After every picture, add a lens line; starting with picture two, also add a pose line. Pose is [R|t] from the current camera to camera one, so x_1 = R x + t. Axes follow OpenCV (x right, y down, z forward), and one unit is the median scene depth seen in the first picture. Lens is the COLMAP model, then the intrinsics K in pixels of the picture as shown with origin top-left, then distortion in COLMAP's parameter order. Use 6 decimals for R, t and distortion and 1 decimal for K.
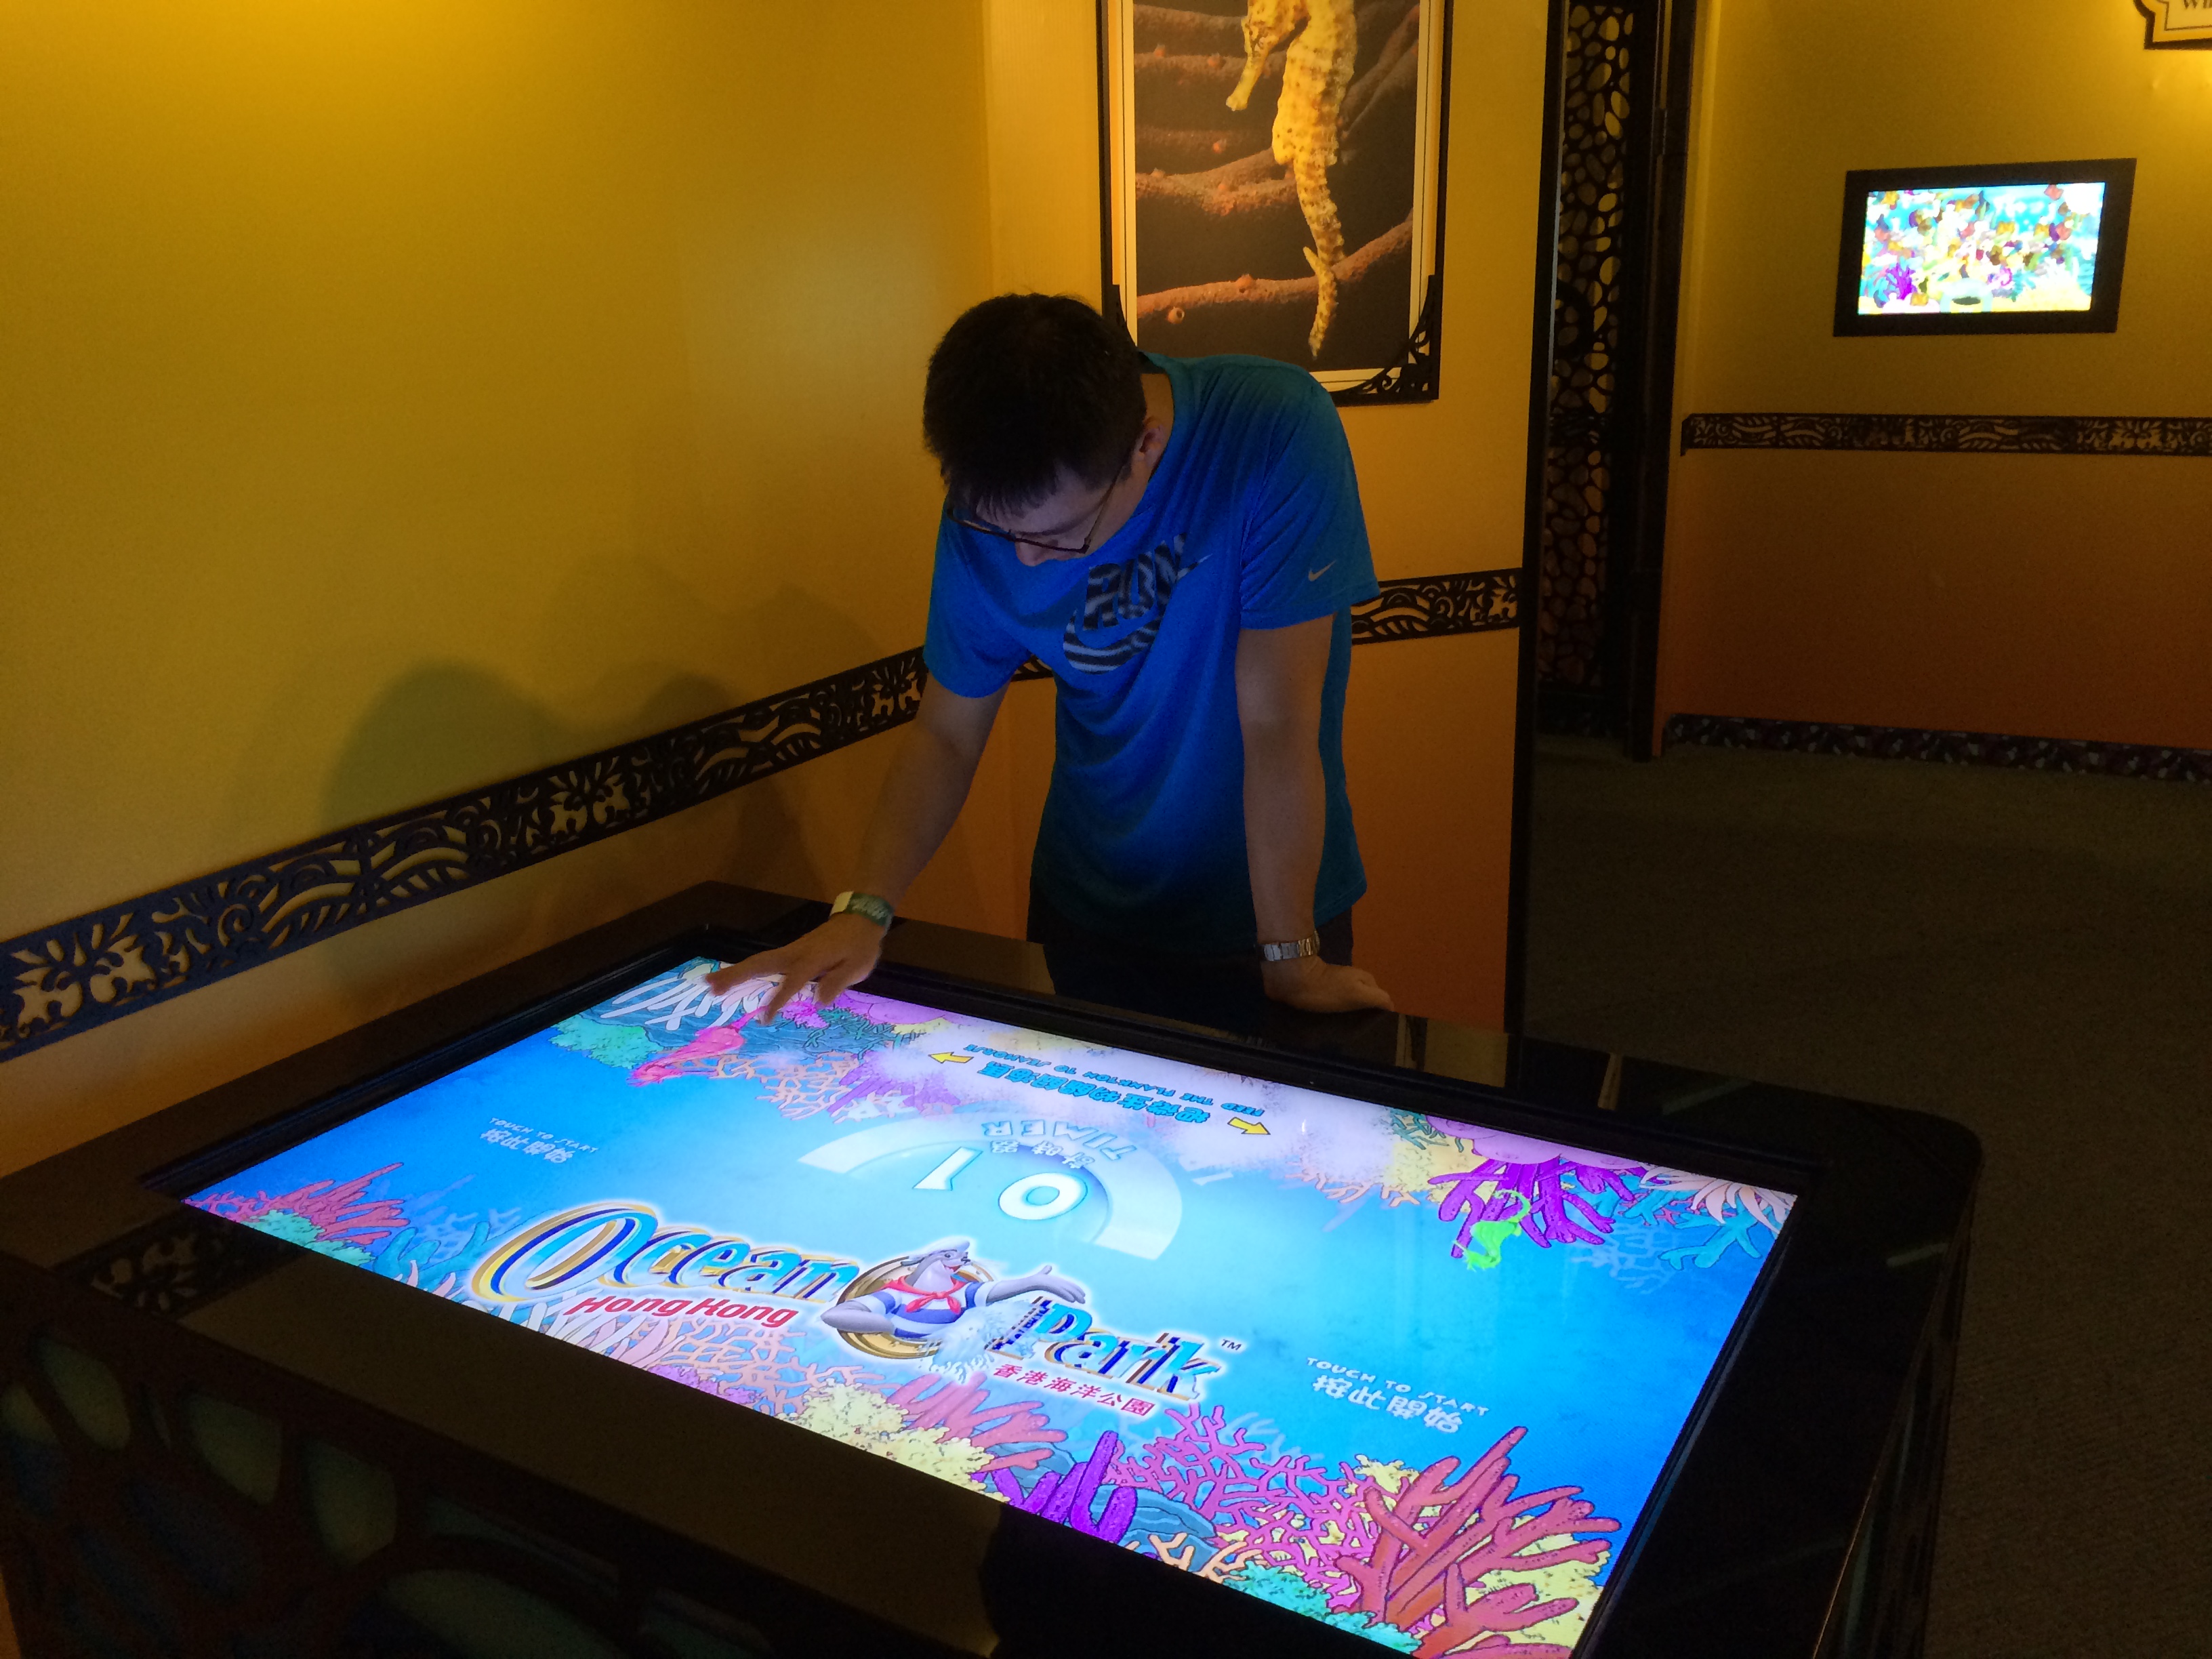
lens RADIAL K [[1895.5, 0, 1095.0], [0, 1895.5, 820.3], [0, 0, 1]] dist [0.061024, -0.082765]
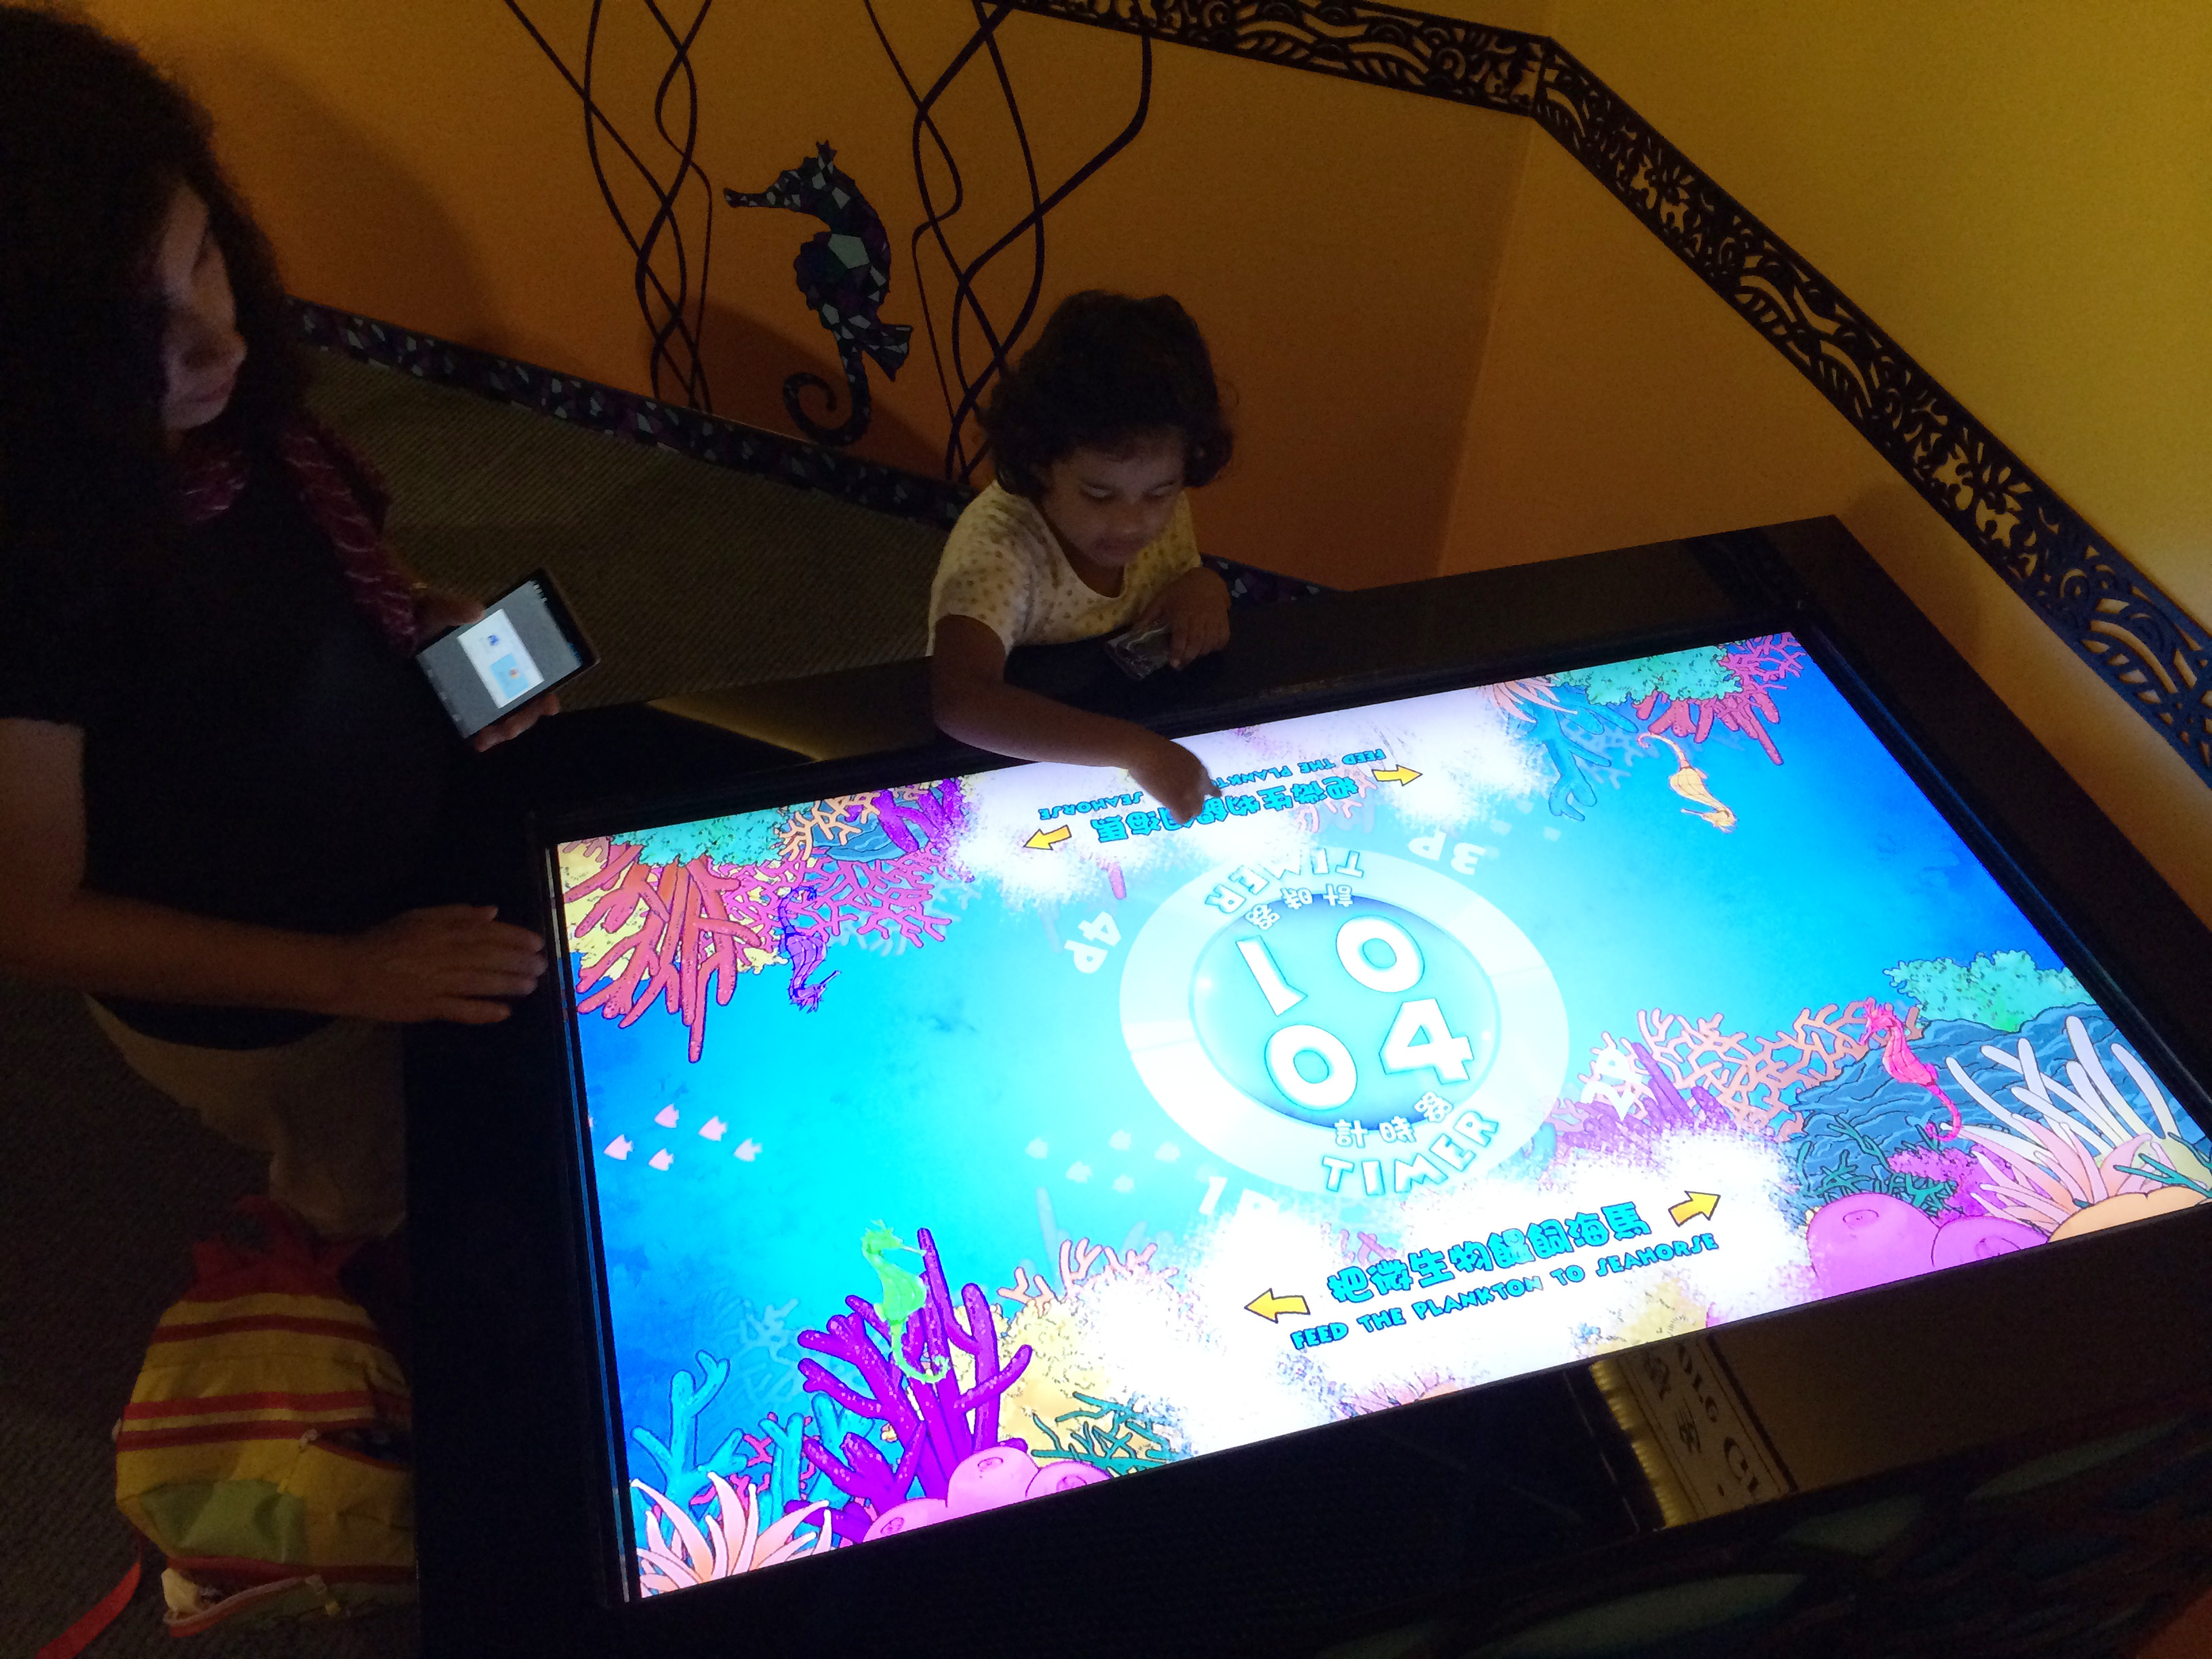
lens RADIAL K [[1895.5, 0, 1095.0], [0, 1895.5, 820.3], [0, 0, 1]] dist [0.061024, -0.082765]
pose [[-0.681802, 0.530745, -0.503444, 0.809176], [-0.224694, 0.502996, 0.834570, -1.113220], [0.696175, 0.682132, -0.223688, 1.883973]]
